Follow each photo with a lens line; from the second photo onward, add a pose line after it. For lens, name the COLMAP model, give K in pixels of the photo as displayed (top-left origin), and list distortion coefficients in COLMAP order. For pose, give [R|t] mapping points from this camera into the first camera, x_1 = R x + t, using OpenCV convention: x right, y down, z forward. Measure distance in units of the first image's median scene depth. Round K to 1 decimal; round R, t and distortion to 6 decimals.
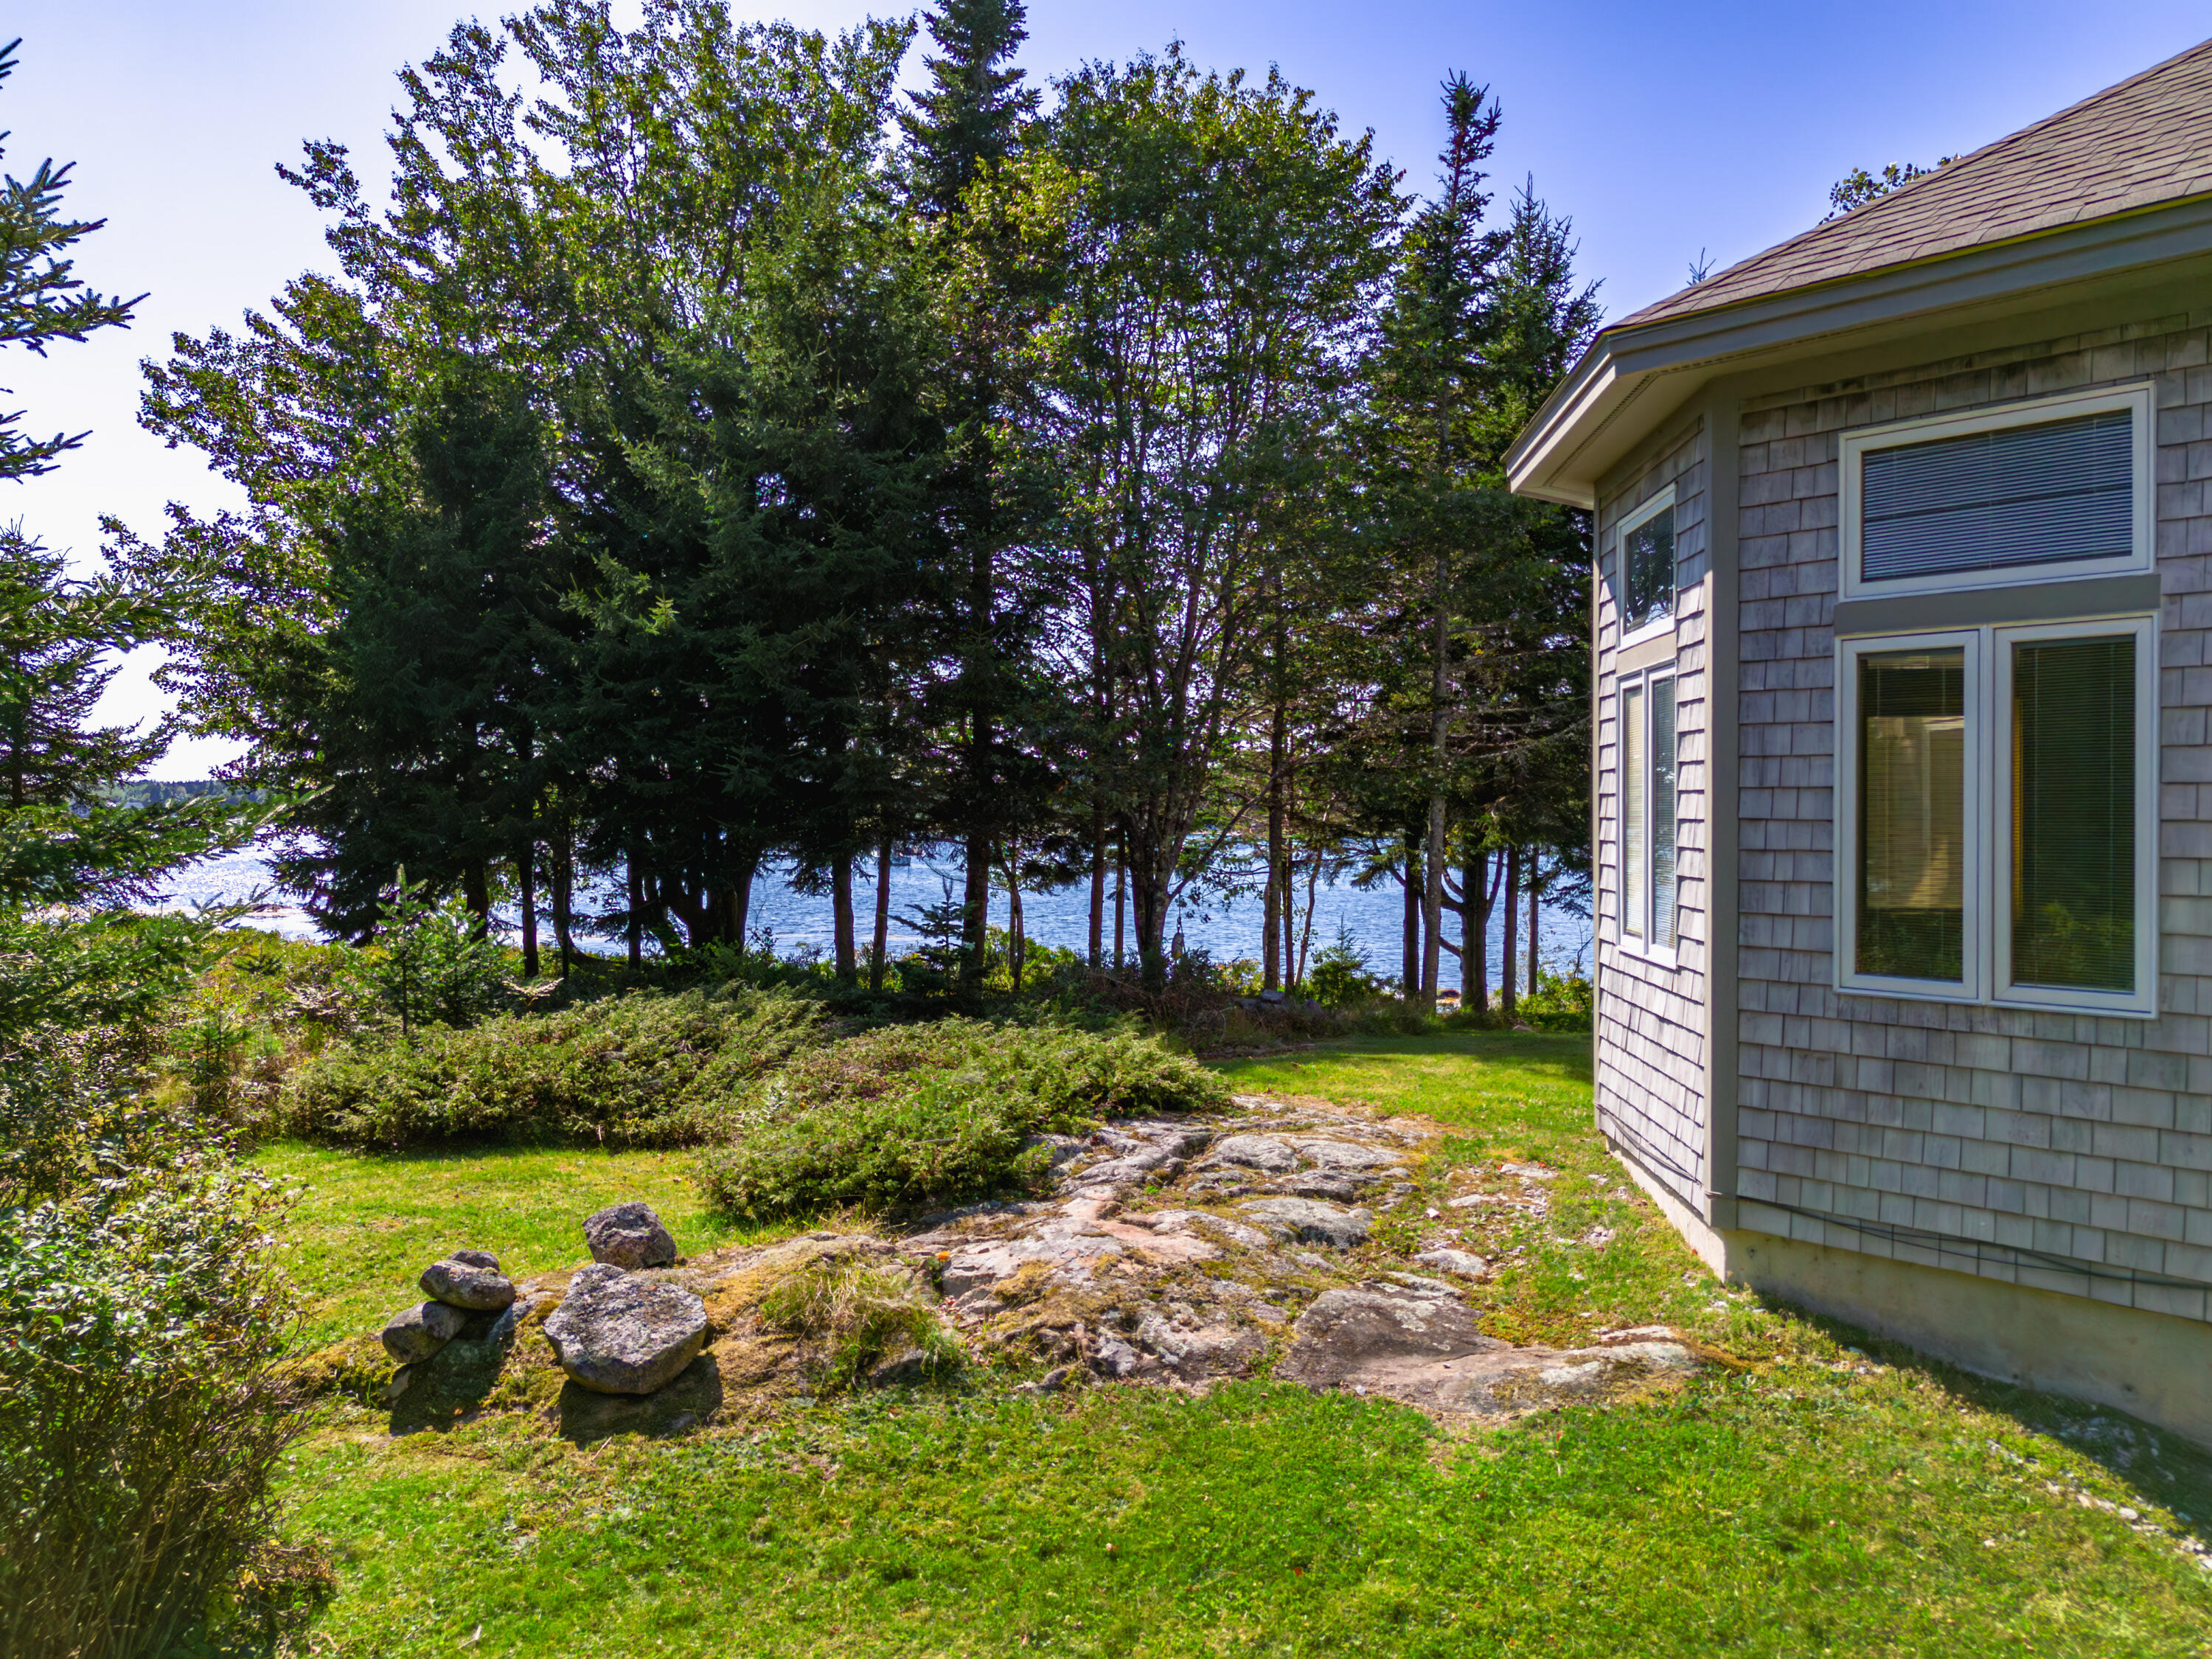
lens RADIAL K [[1648.7, 0, 1121.2], [0, 1648.7, 817.7], [0, 0, 1]] dist [0.035342, -0.051530]
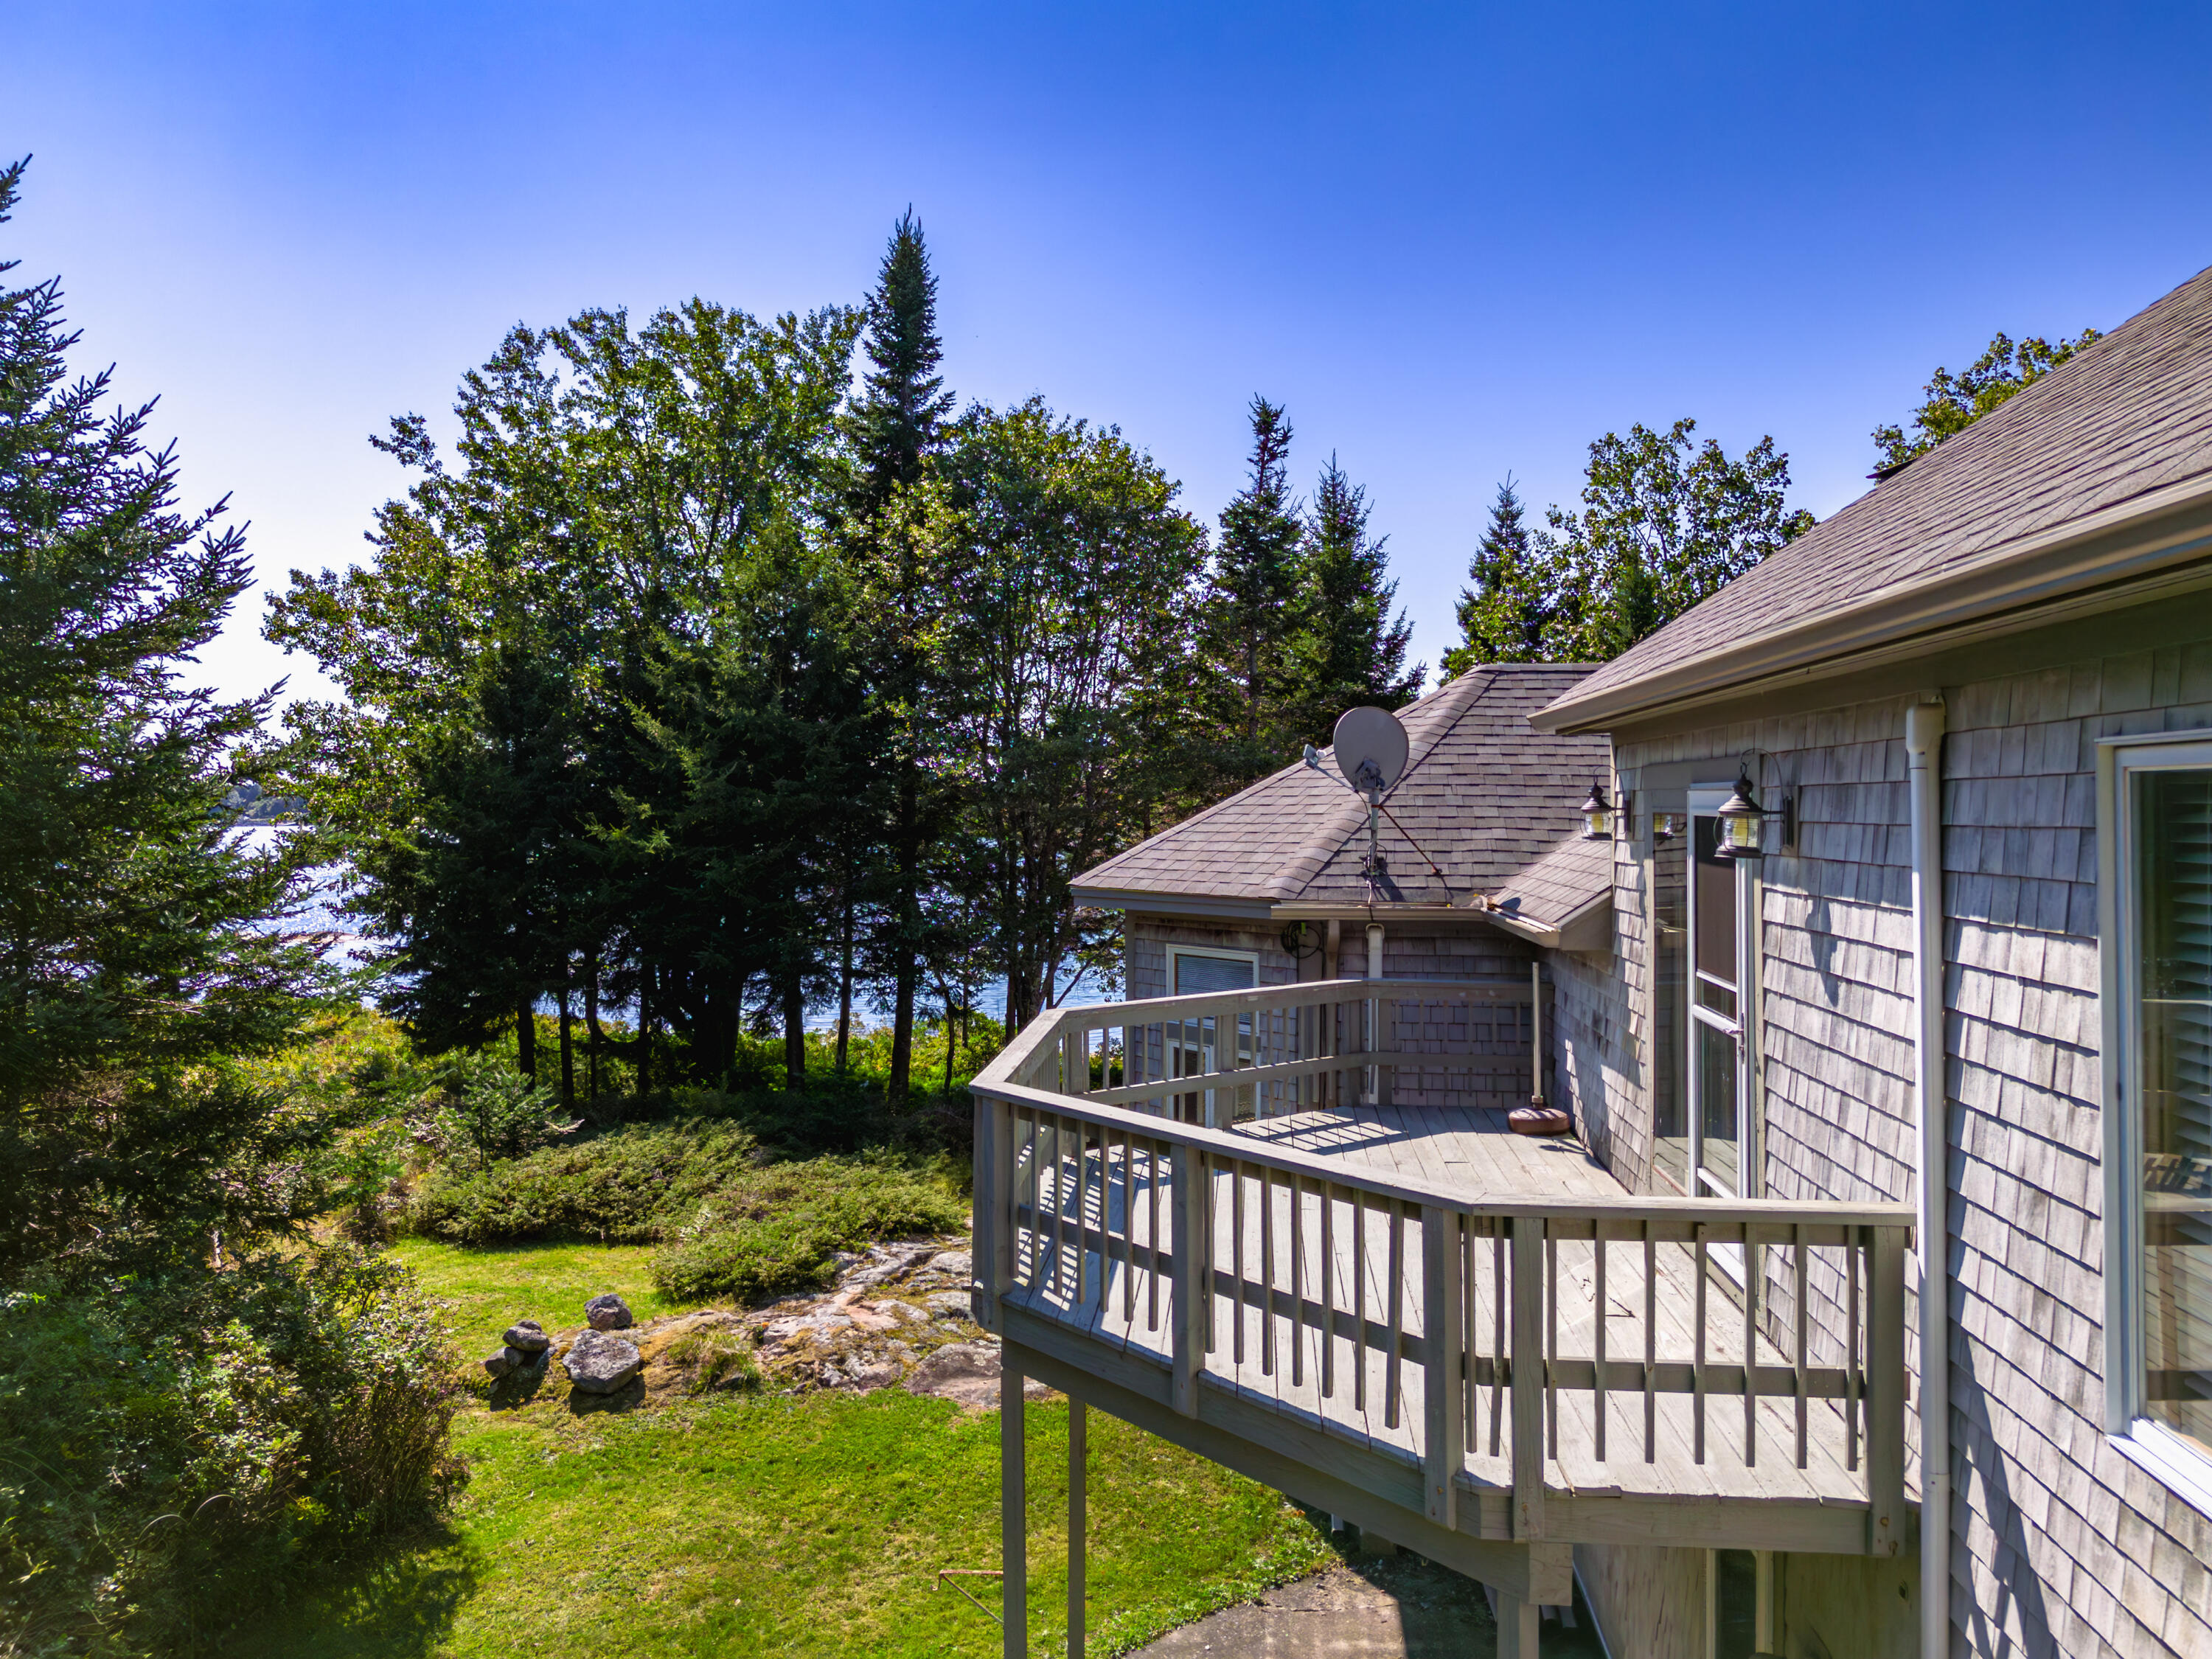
lens RADIAL K [[1649.4, 0, 1107.0], [0, 1649.4, 823.5], [0, 0, 1]] dist [0.068192, -0.102247]
pose [[0.999501, 0.000219, -0.031575, 0.352395], [-0.000121, 0.999995, 0.003124, -0.328843], [0.031576, -0.003119, 0.999496, -0.938309]]
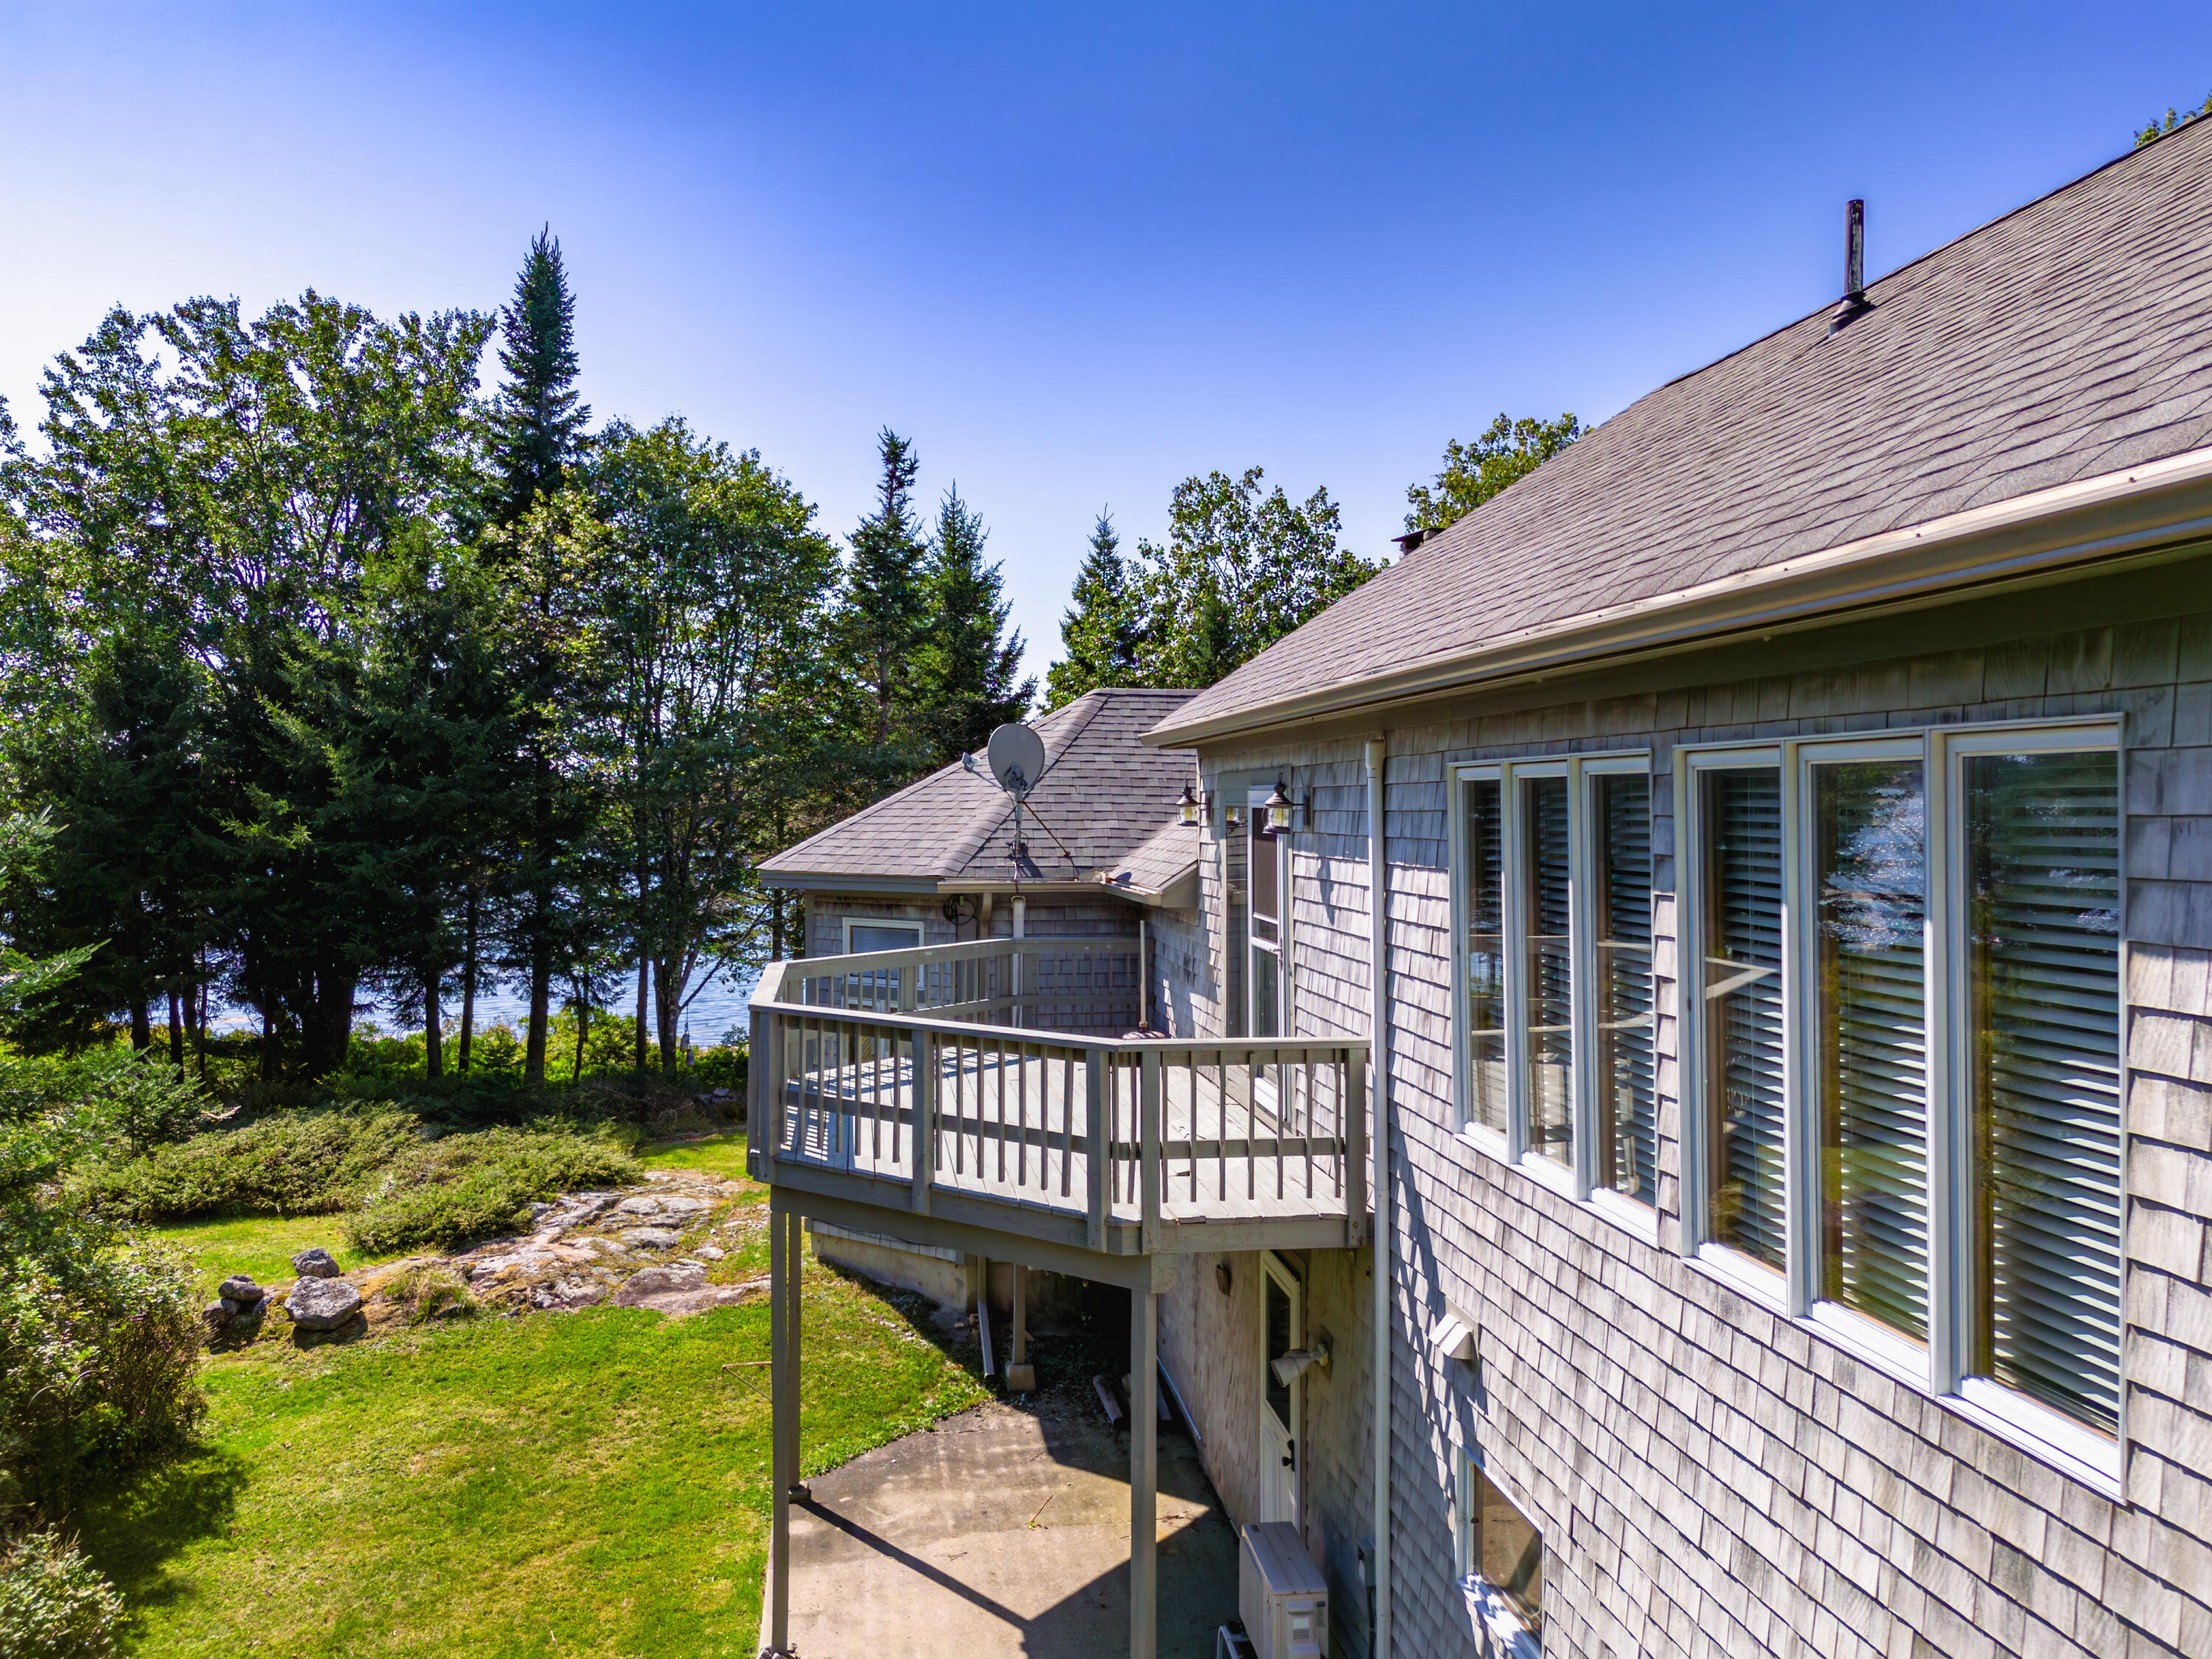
lens RADIAL K [[1653.3, 0, 1109.2], [0, 1653.3, 813.6], [0, 0, 1]] dist [0.072951, -0.099904]
pose [[0.977350, 0.001536, 0.211623, 0.243140], [-0.000909, 0.999995, -0.003063, -0.320757], [-0.211627, 0.002801, 0.977347, -1.322346]]
